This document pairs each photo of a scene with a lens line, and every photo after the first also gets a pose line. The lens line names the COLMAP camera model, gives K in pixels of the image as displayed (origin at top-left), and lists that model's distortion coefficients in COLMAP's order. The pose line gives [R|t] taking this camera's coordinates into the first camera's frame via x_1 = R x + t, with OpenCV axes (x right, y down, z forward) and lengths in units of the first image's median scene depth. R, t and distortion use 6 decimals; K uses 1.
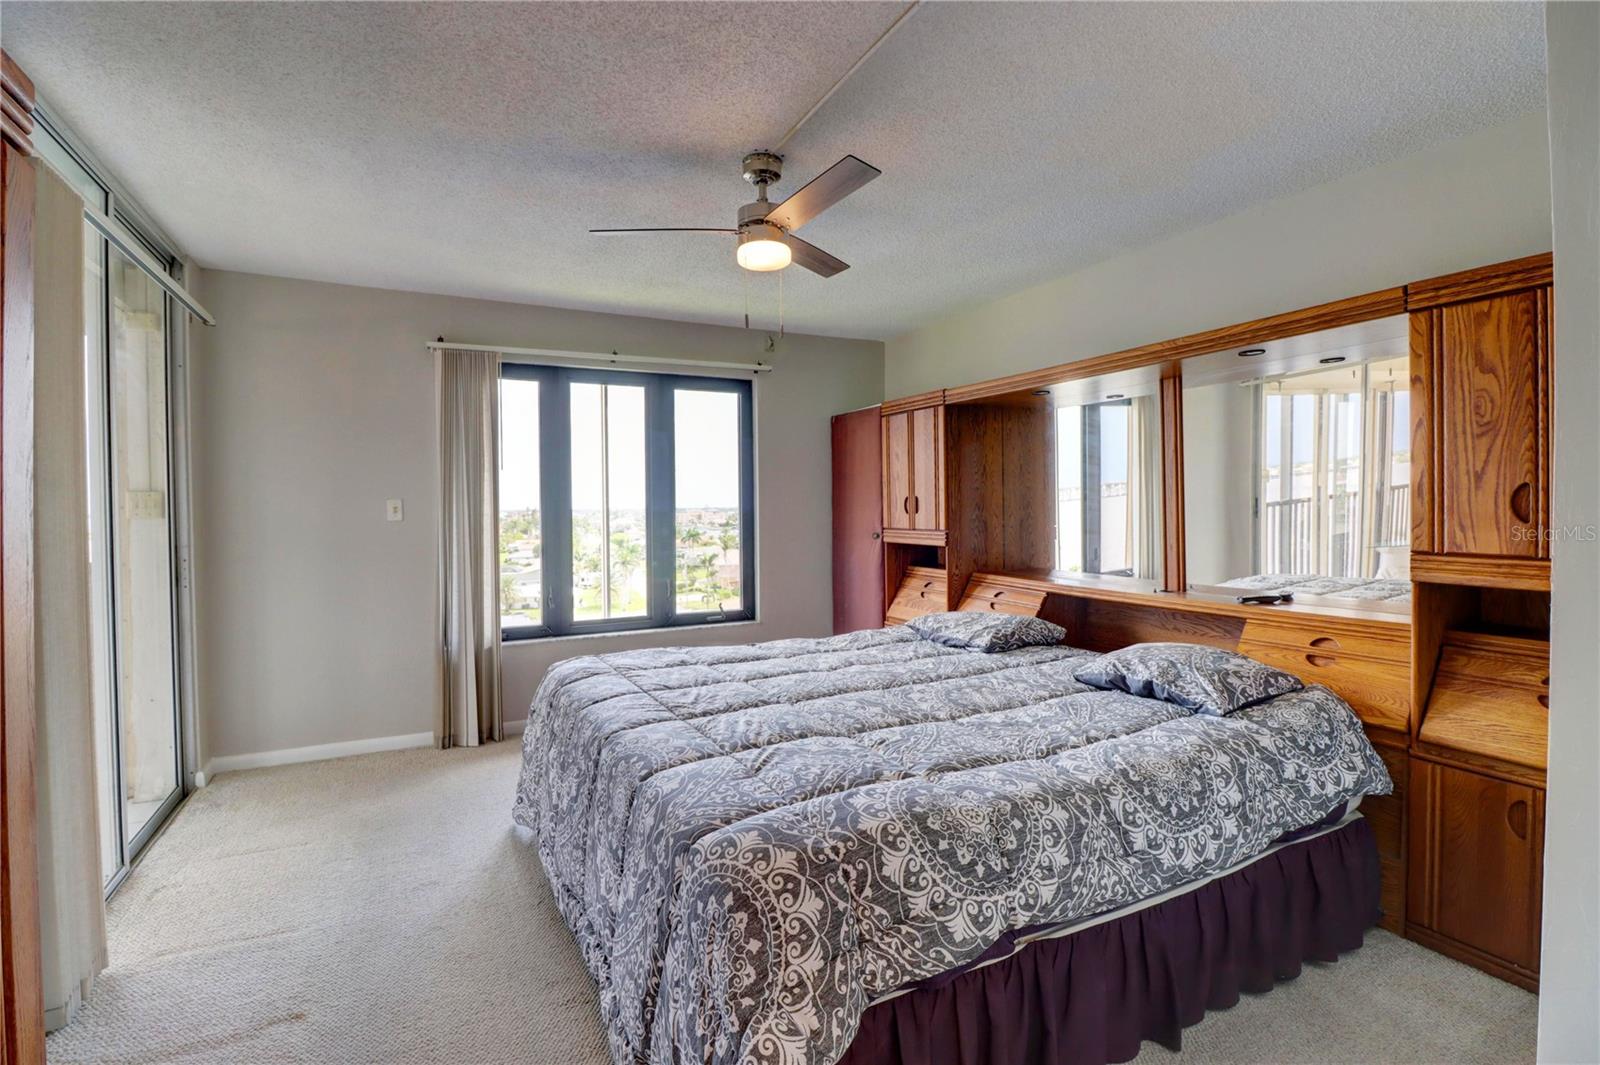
lens RADIAL K [[744.3, 0, 795.2], [0, 744.3, 508.2], [0, 0, 1]] dist [0.000169, -0.000558]
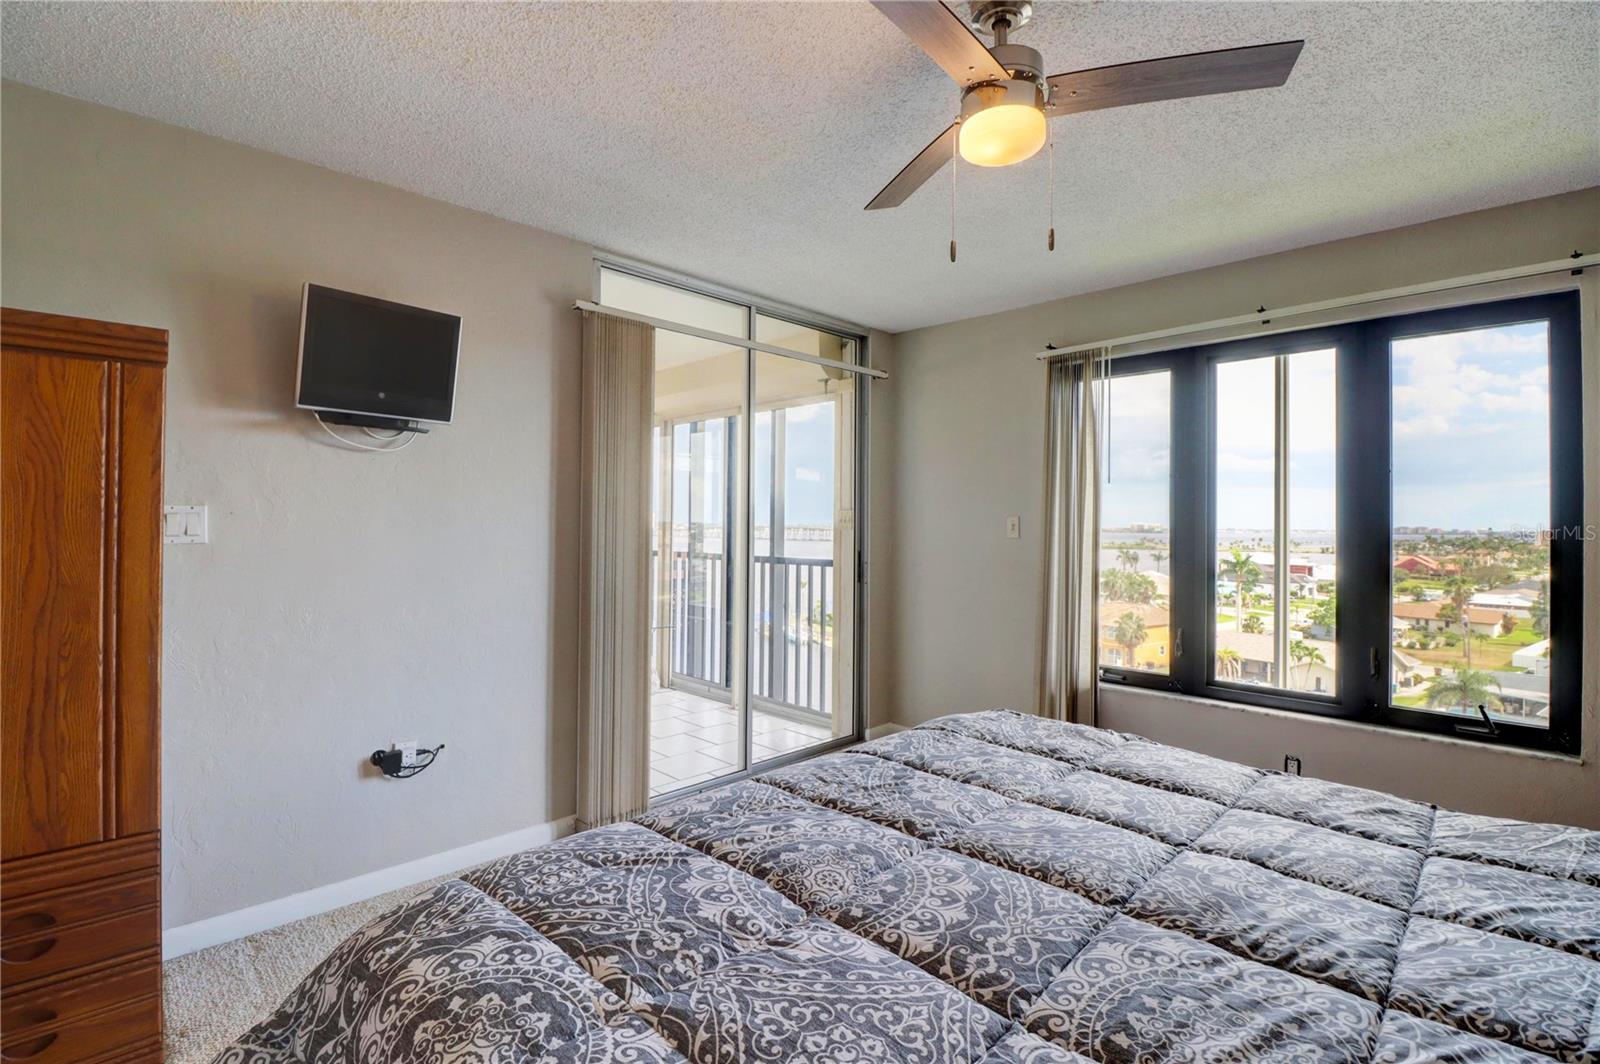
lens RADIAL K [[740.7, 0, 800.0], [0, 740.7, 532.0], [0, 0, 1]] dist [-0.000807, -0.000512]
pose [[0.302562, 0.028372, -0.952707, 0.702589], [-0.018241, 0.999546, 0.023974, -0.020931], [0.952955, 0.010124, 0.302942, 0.890878]]
